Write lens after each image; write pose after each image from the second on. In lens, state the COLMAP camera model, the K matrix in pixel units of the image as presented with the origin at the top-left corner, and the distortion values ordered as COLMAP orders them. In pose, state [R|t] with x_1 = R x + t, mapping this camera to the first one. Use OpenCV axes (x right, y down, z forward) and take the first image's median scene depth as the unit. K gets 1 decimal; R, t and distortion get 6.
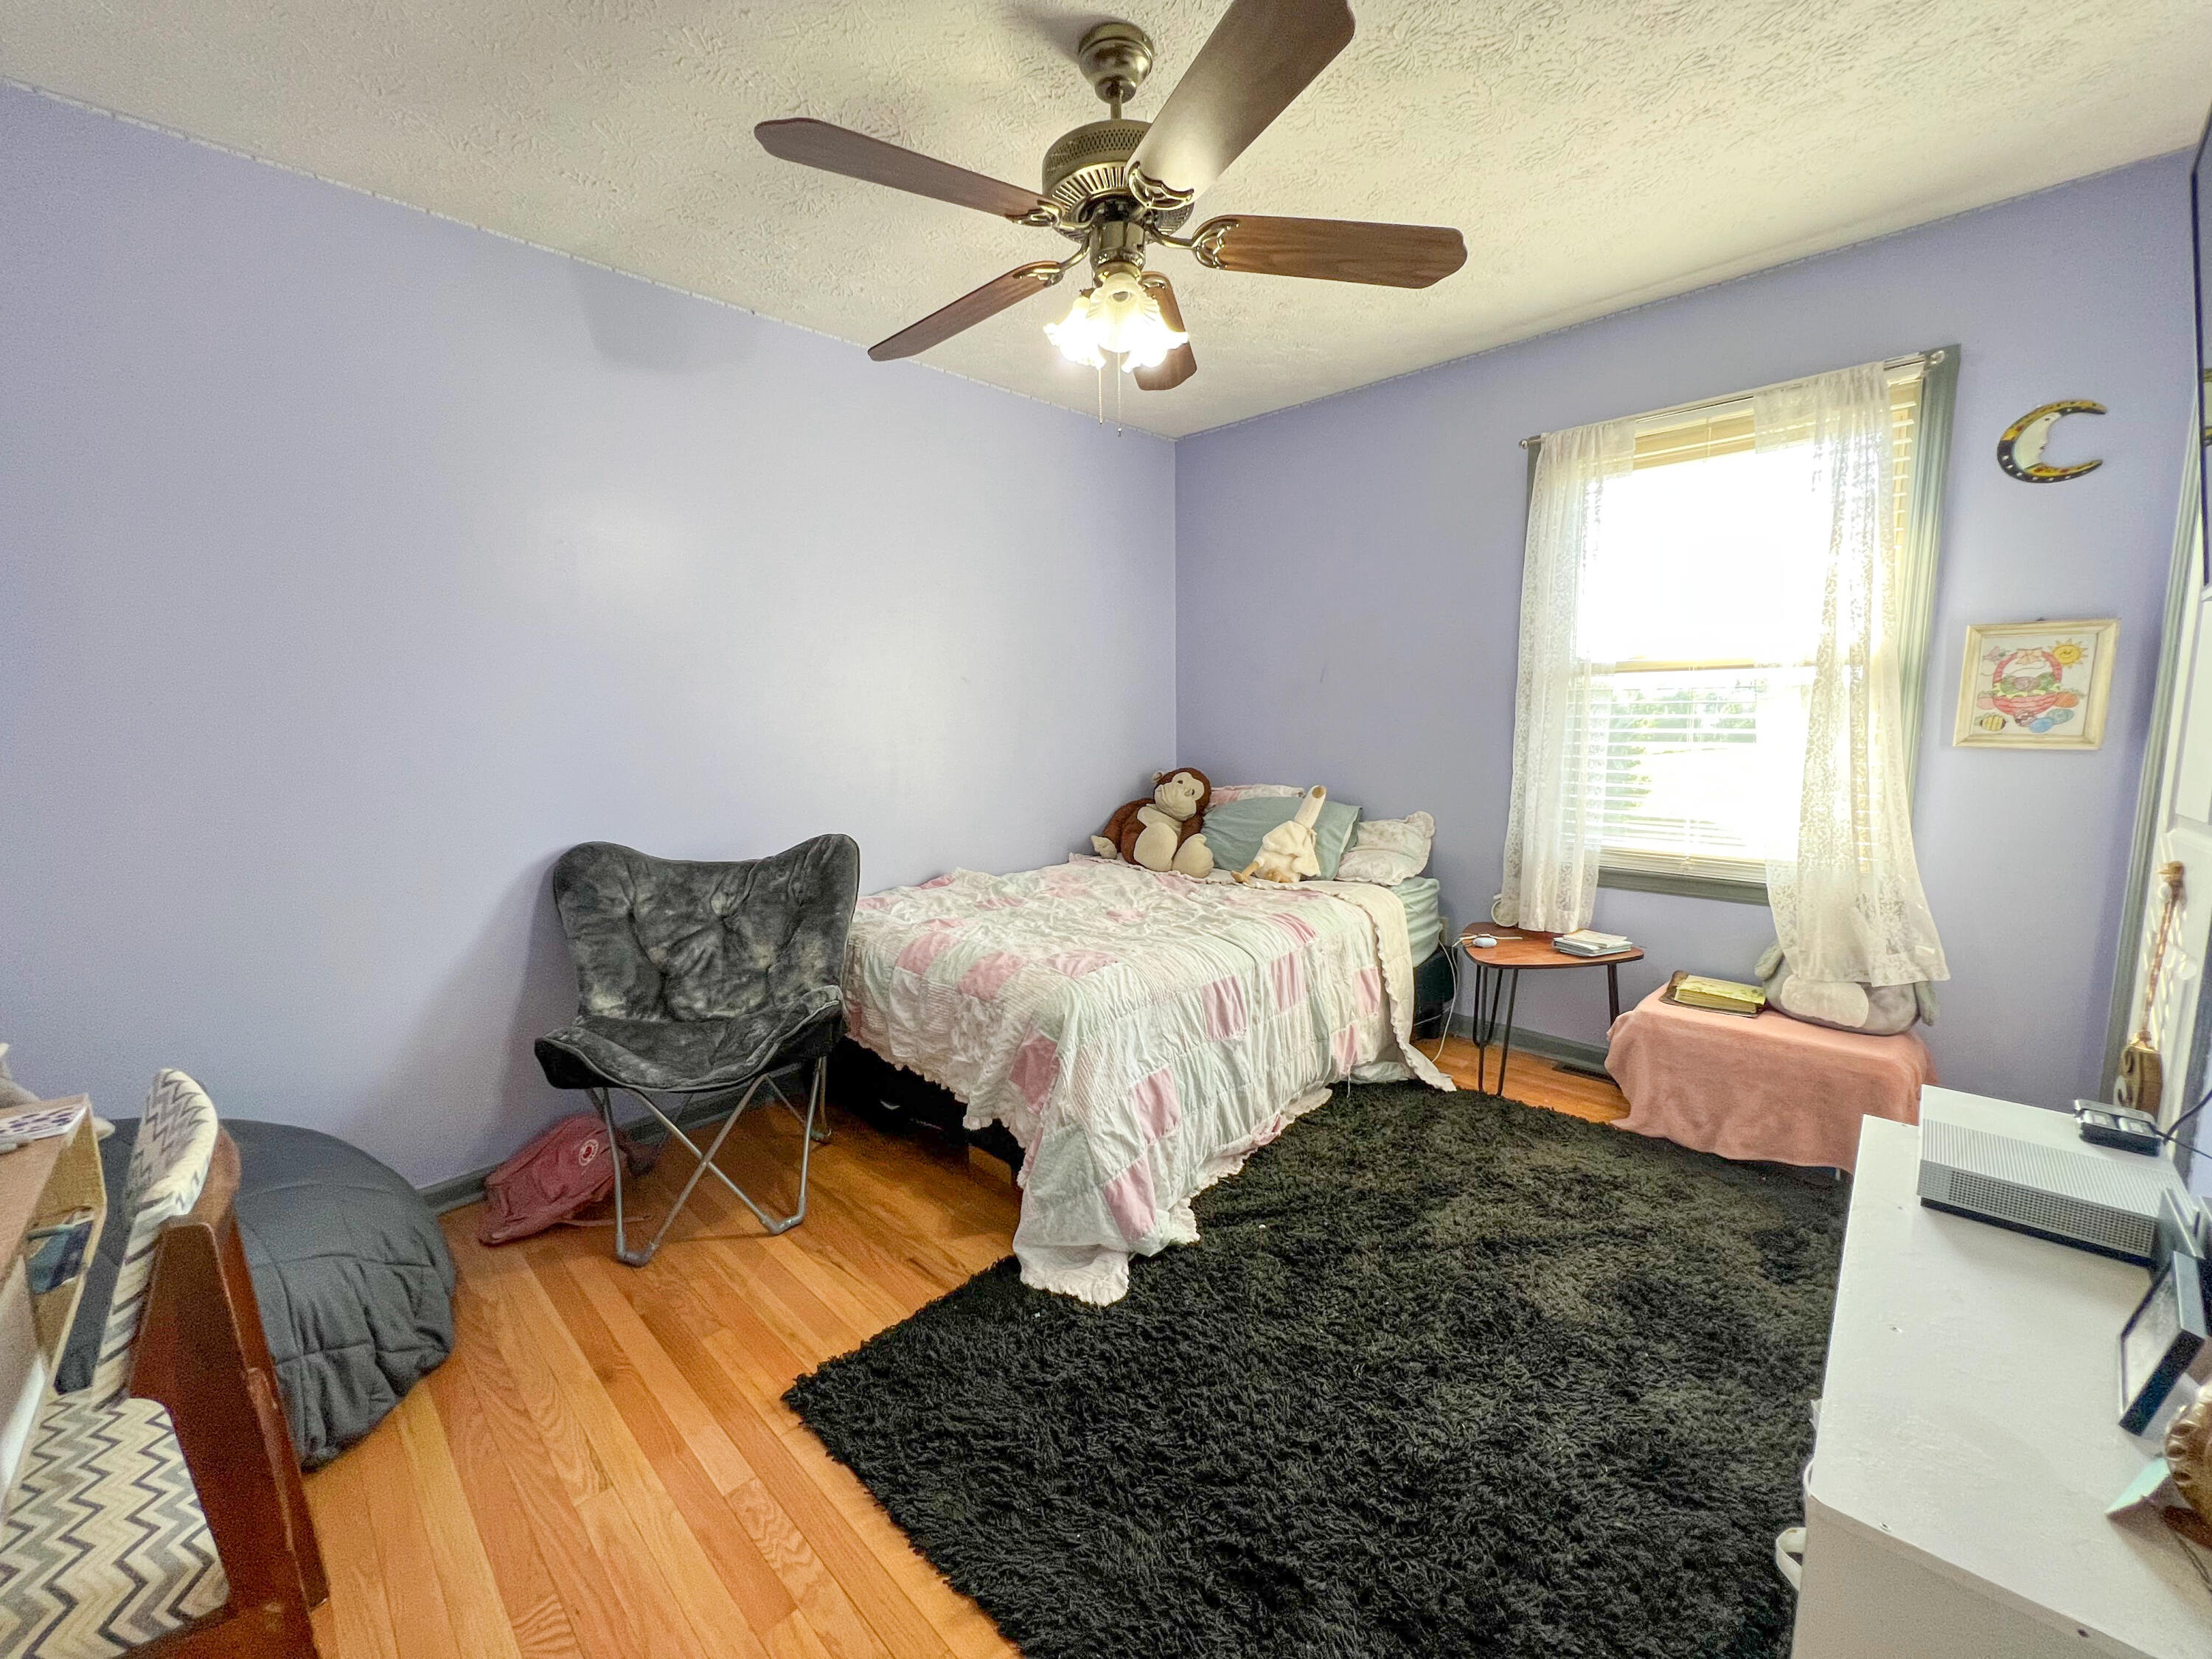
lens RADIAL K [[905.2, 0, 1106.0], [0, 905.2, 829.5], [0, 0, 1]] dist [-0.000973, -0.000192]
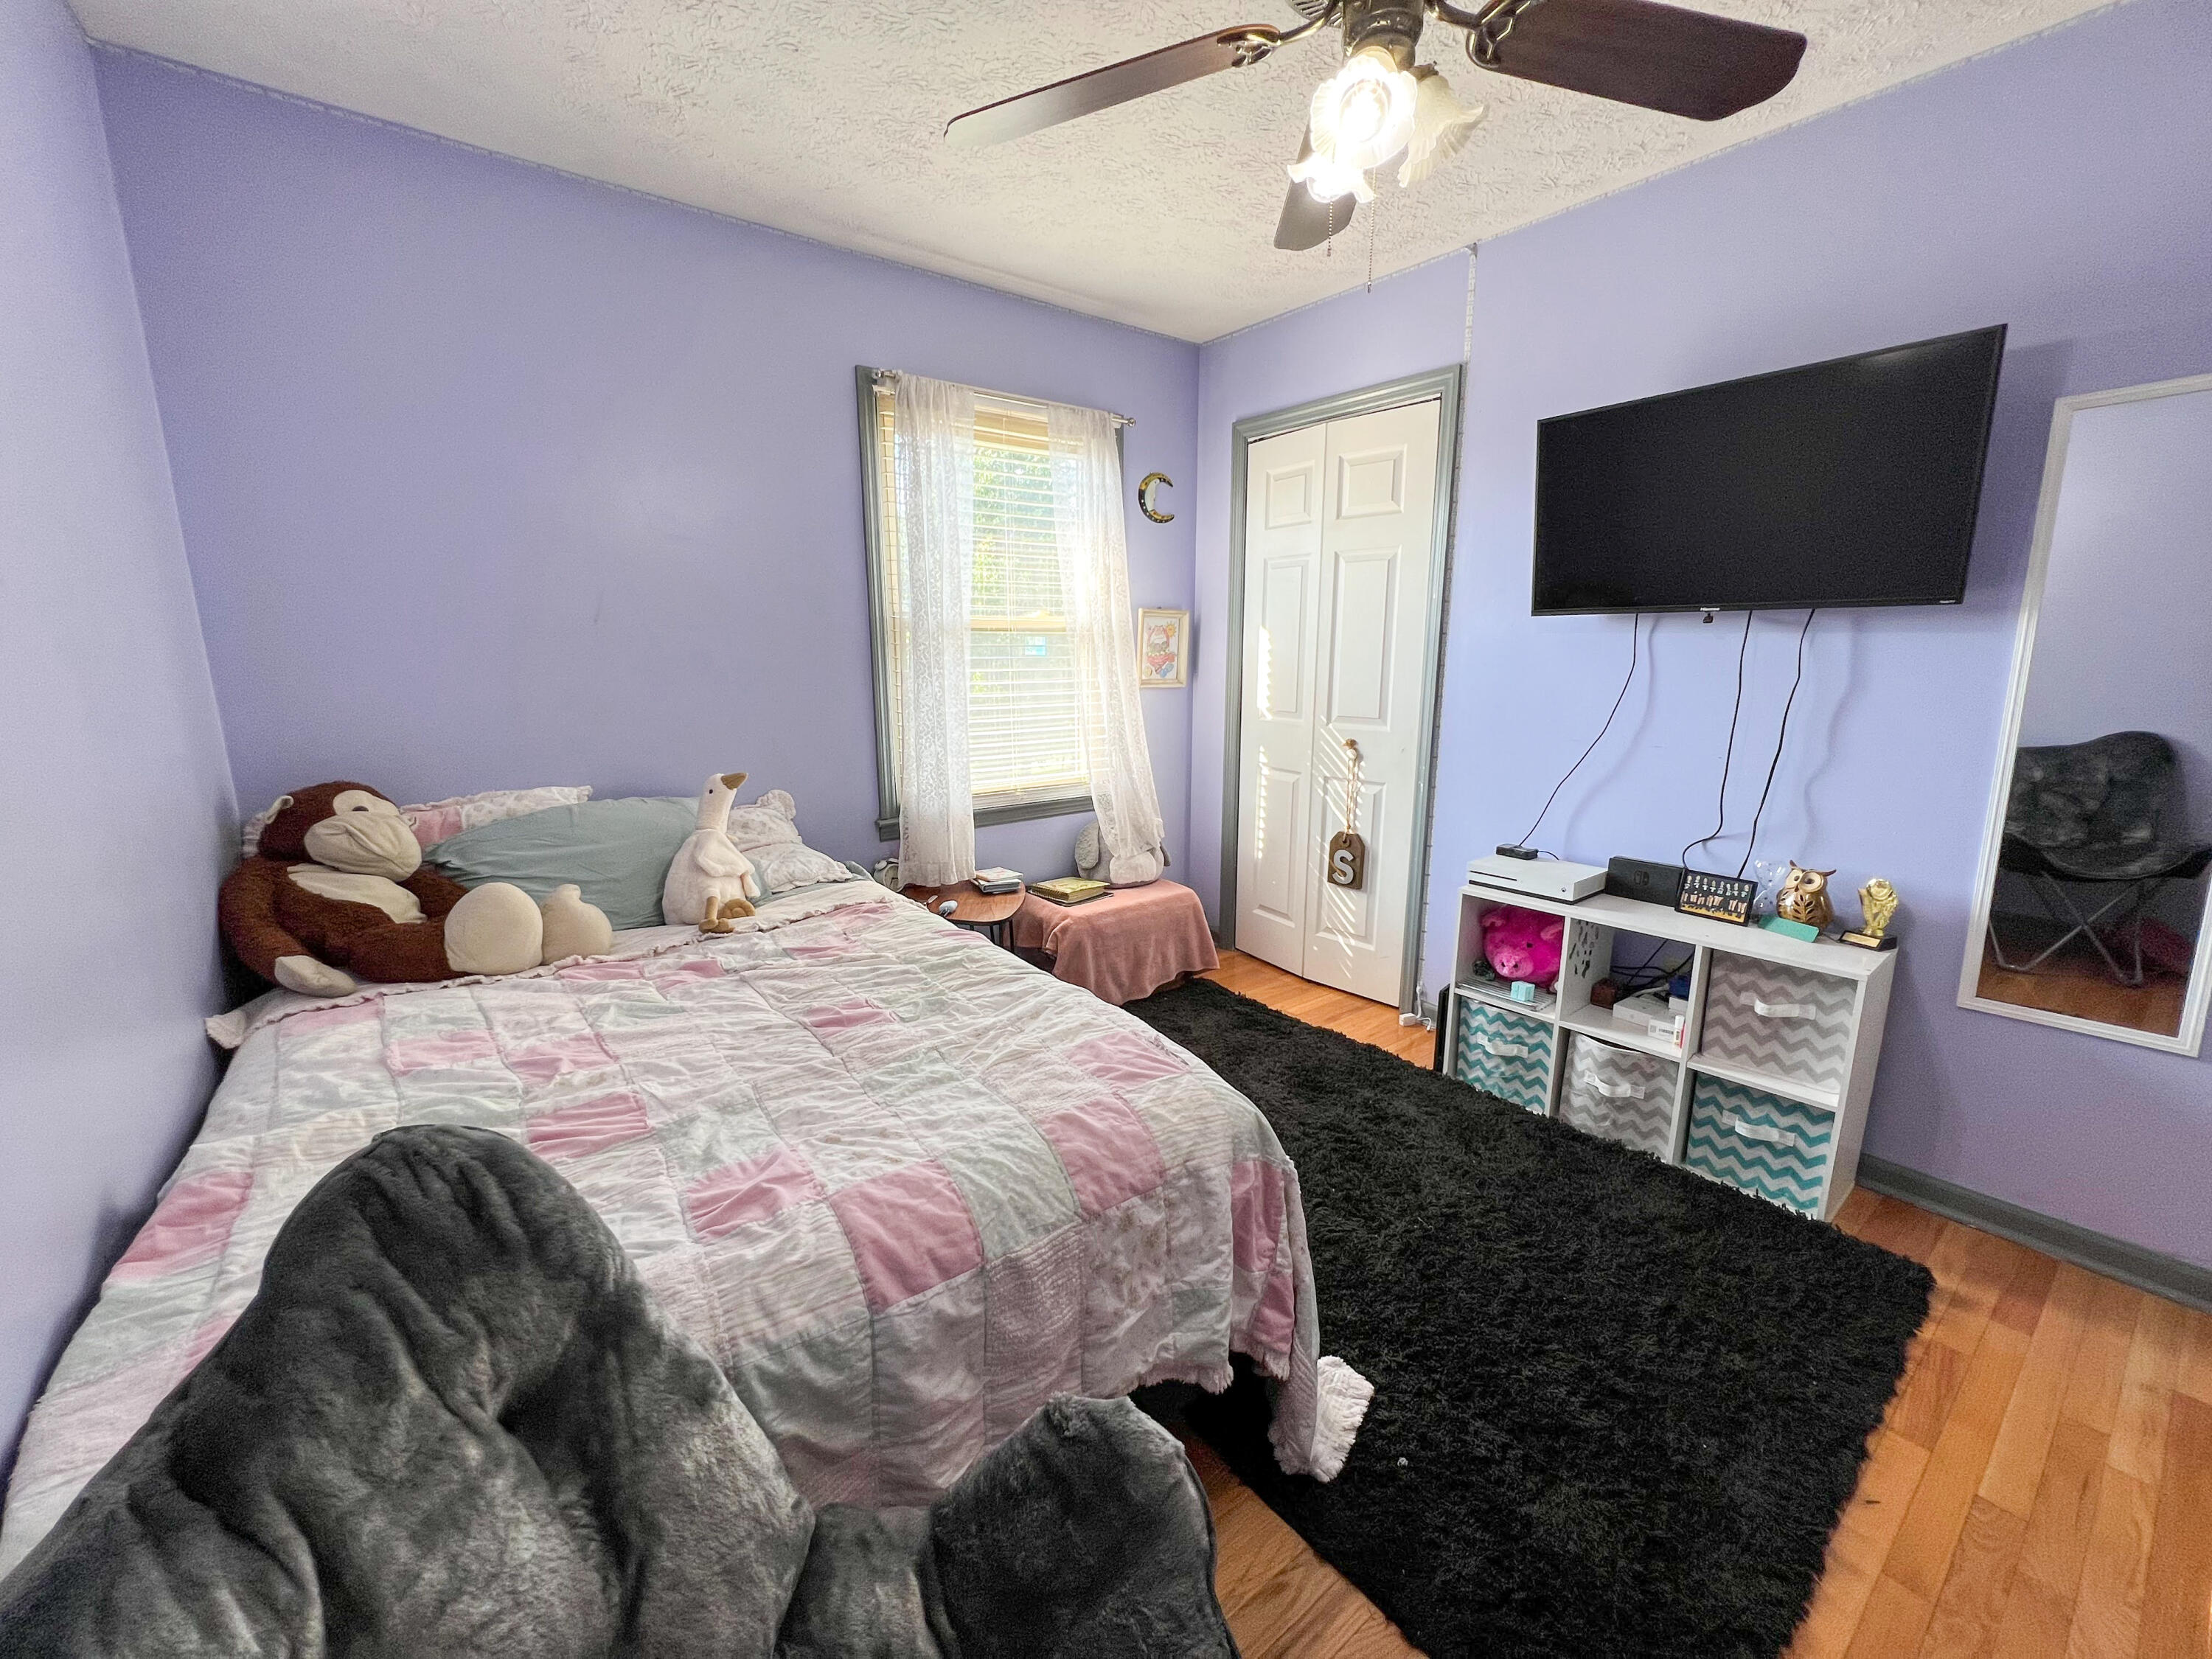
lens RADIAL K [[882.4, 0, 1106.0], [0, 882.4, 829.5], [0, 0, 1]] dist [-0.001020, -0.000050]
pose [[0.144222, -0.187307, 0.971656, -0.575466], [0.130265, 0.976970, 0.168996, -0.116990], [-0.980934, 0.102200, 0.165301, 0.829029]]
